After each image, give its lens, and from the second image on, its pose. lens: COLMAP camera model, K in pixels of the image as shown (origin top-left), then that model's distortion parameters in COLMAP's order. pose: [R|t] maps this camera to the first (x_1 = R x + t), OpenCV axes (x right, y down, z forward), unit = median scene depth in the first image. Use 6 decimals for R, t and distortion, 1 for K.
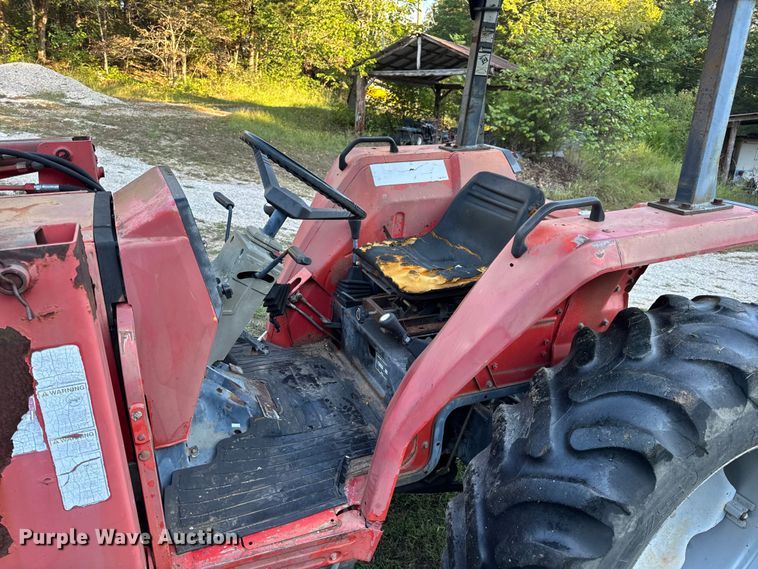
lens RADIAL K [[539.8, 0, 377.3], [0, 539.8, 283.9], [0, 0, 1]] dist [0.039607, -0.043812]
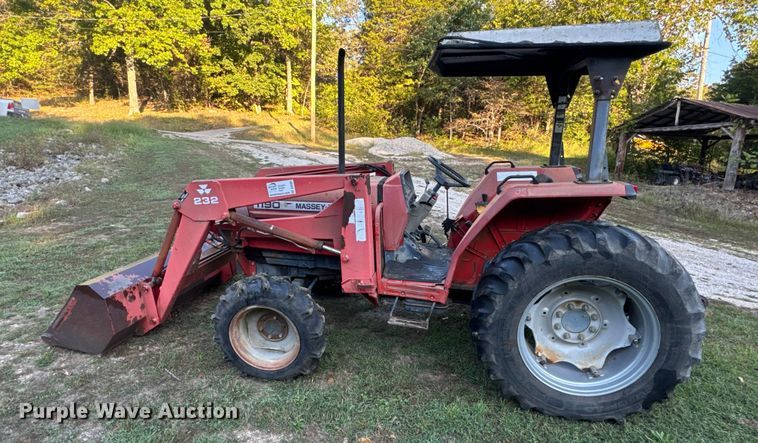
lens RADIAL K [[416.4, 0, 381.4], [0, 416.4, 224.9], [0, 0, 1]] dist [-0.001214, -0.000316]
pose [[0.813676, 0.071573, -0.576895, 0.091258], [-0.164299, 0.980245, -0.110119, 0.039779], [0.557617, 0.184384, 0.809362, -0.096494]]
